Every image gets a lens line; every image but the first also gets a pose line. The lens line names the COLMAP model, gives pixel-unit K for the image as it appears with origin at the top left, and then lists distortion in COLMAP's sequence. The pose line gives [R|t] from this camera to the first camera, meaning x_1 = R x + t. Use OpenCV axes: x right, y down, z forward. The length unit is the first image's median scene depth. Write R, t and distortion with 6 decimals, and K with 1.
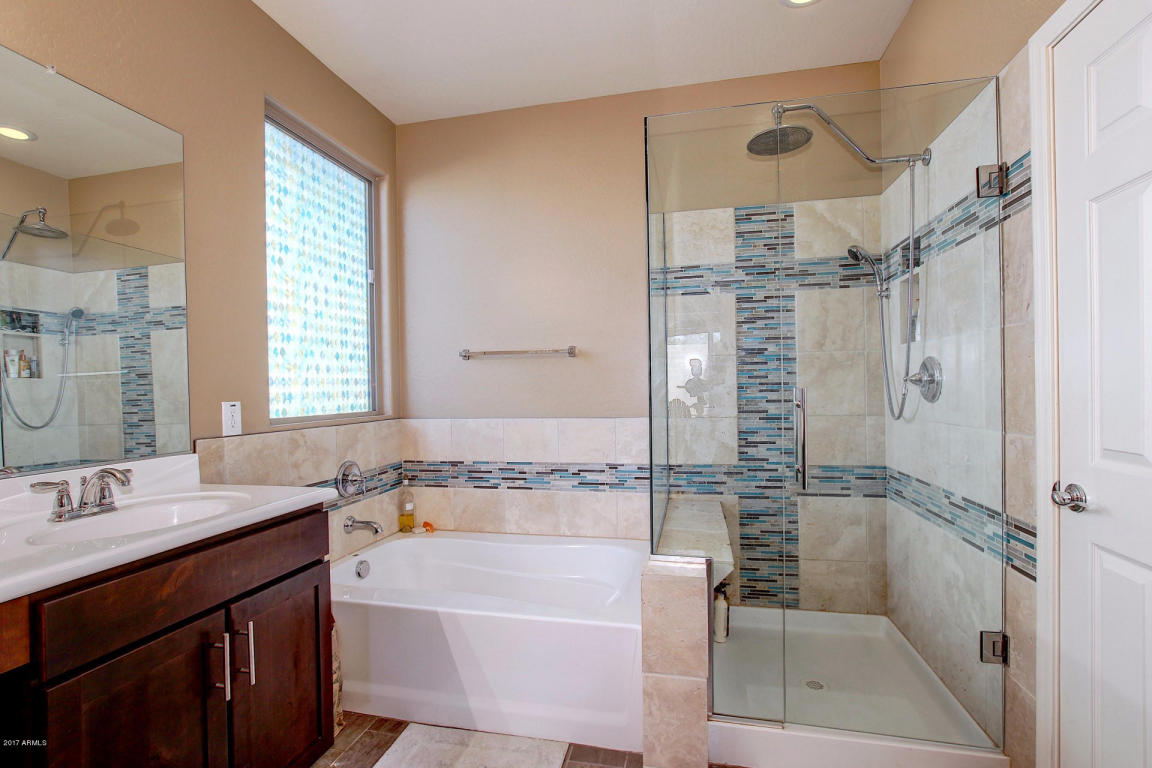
lens RADIAL K [[534.9, 0, 574.6], [0, 534.9, 391.6], [0, 0, 1]] dist [-0.036847, 0.006752]
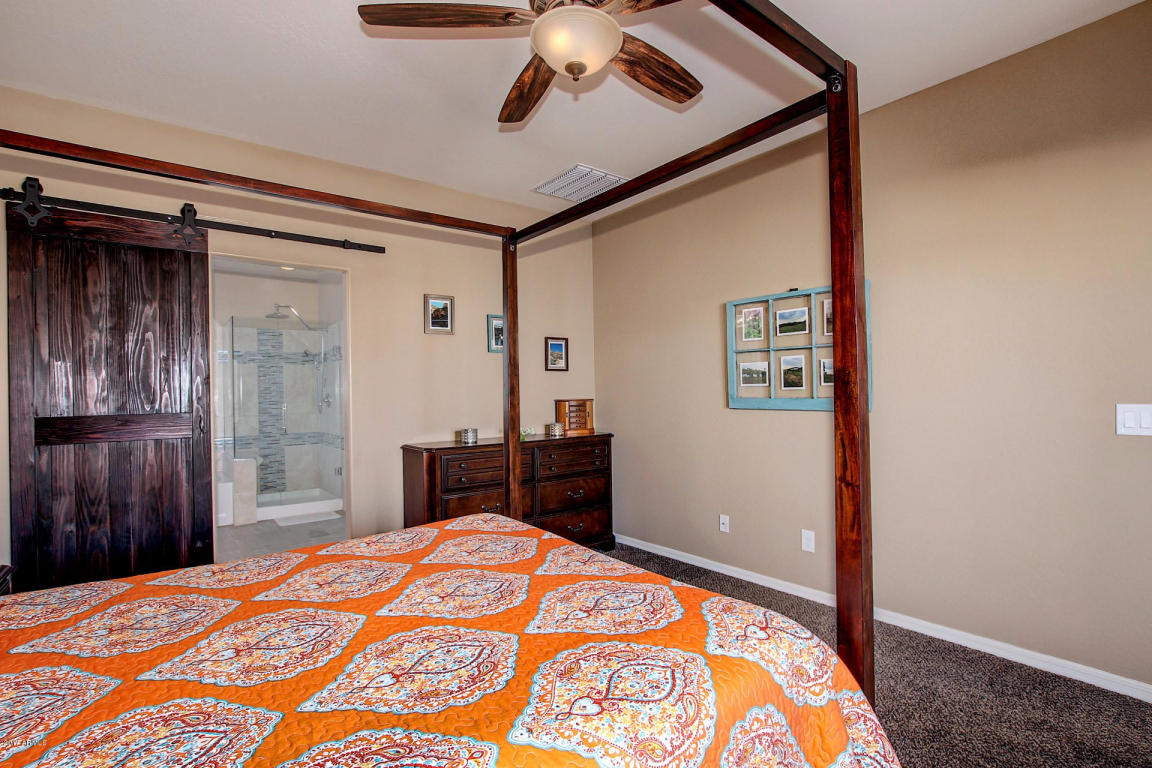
lens RADIAL K [[534.9, 0, 574.6], [0, 534.9, 391.6], [0, 0, 1]] dist [-0.036847, 0.006752]
pose [[0.629621, 0.005871, 0.776880, -0.666903], [0.011682, 0.999787, -0.017023, -0.003466], [-0.776815, 0.019793, 0.629418, -1.657249]]
